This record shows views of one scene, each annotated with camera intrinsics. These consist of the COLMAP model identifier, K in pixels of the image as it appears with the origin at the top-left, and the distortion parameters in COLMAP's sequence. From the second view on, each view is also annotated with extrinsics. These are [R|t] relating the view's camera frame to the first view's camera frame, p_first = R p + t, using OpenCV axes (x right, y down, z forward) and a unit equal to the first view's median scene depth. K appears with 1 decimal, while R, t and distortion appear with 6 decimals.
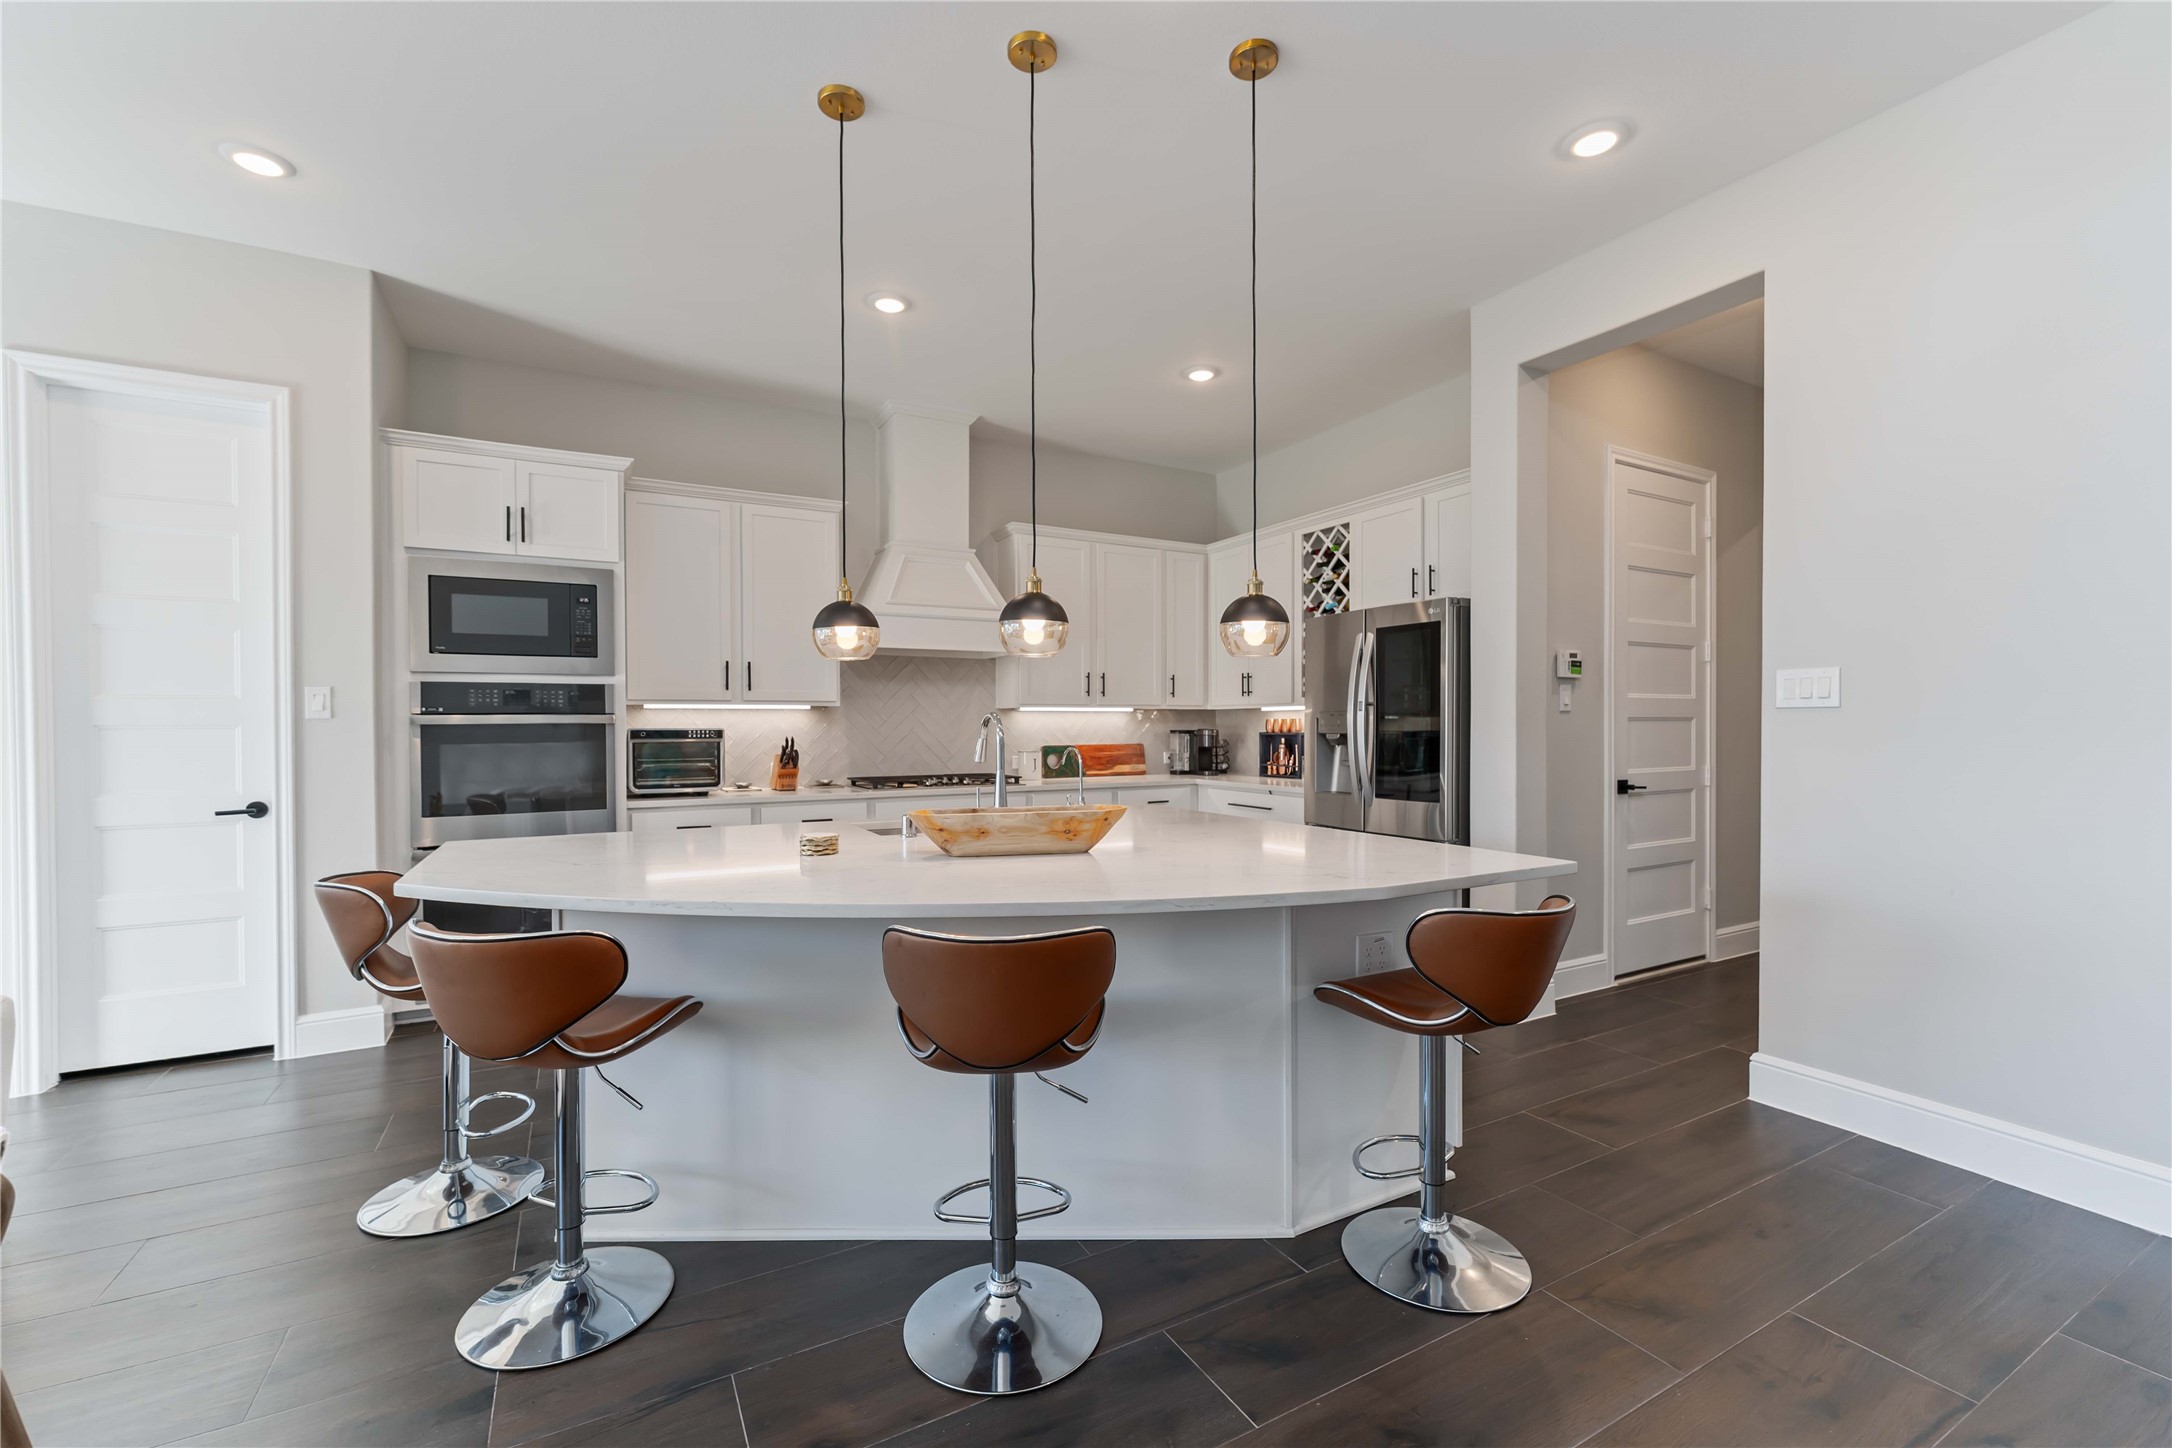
lens RADIAL K [[889.4, 0, 1085.0], [0, 889.4, 717.6], [0, 0, 1]] dist [0.001927, 0.000043]
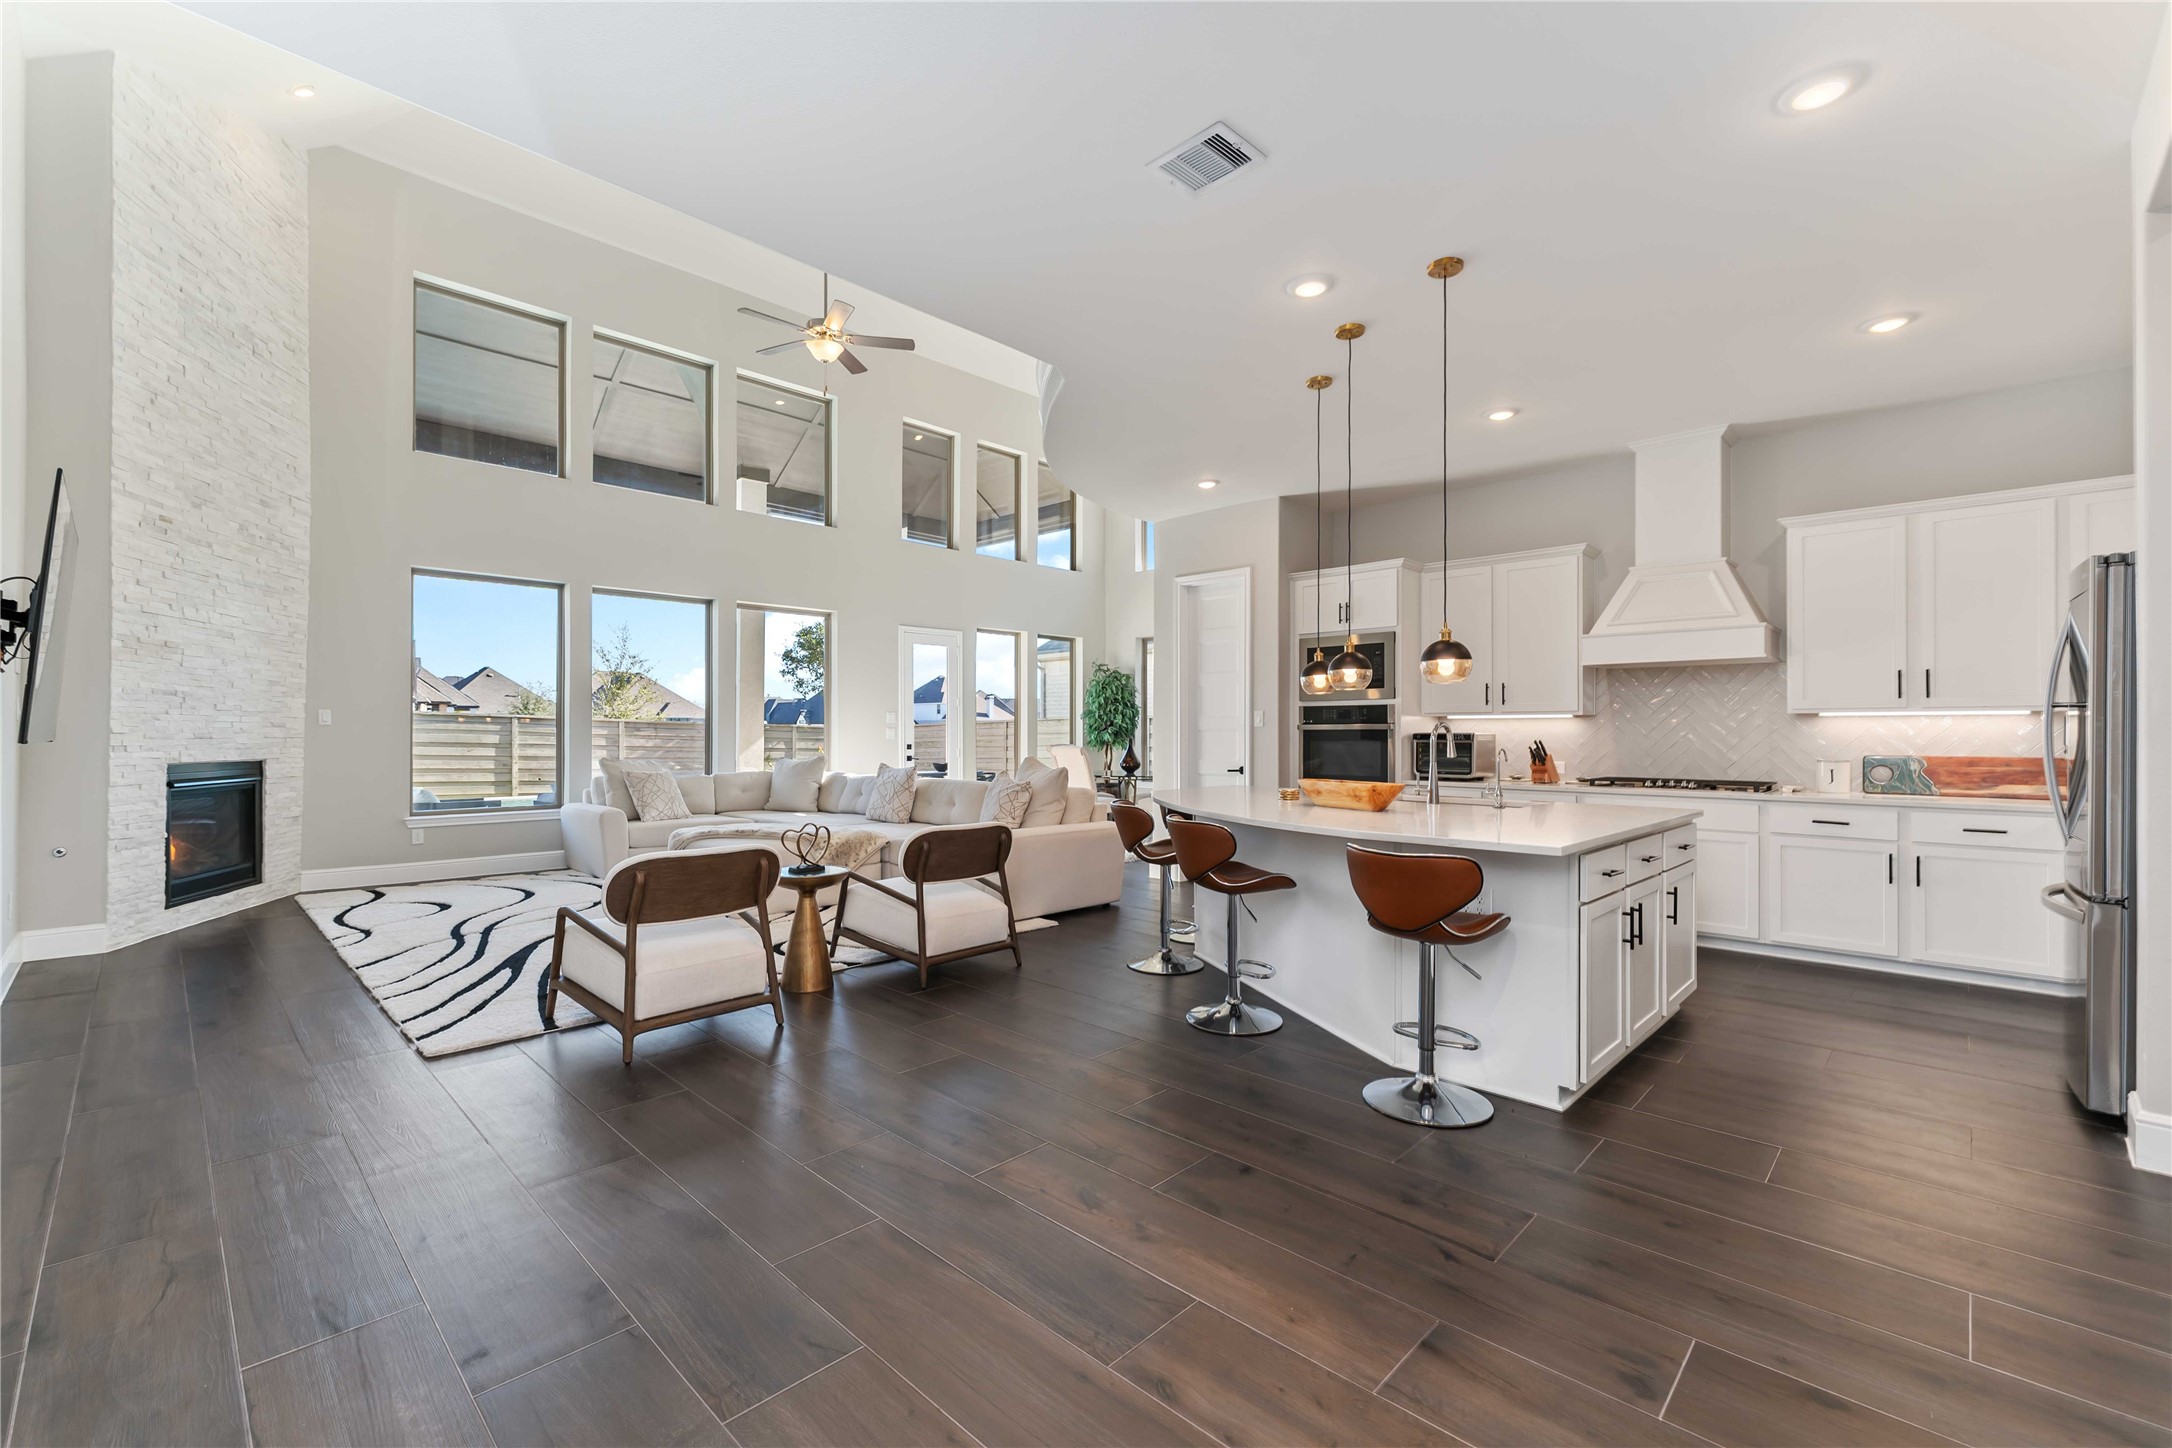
lens RADIAL K [[889.4, 0, 1084.1], [0, 889.4, 729.6], [0, 0, 1]] dist [0.001927, 0.000043]
pose [[0.288575, 0.003153, -0.957452, 0.821057], [0.004882, 0.999977, 0.004764, -0.003278], [0.957445, -0.006049, 0.288553, 0.026550]]
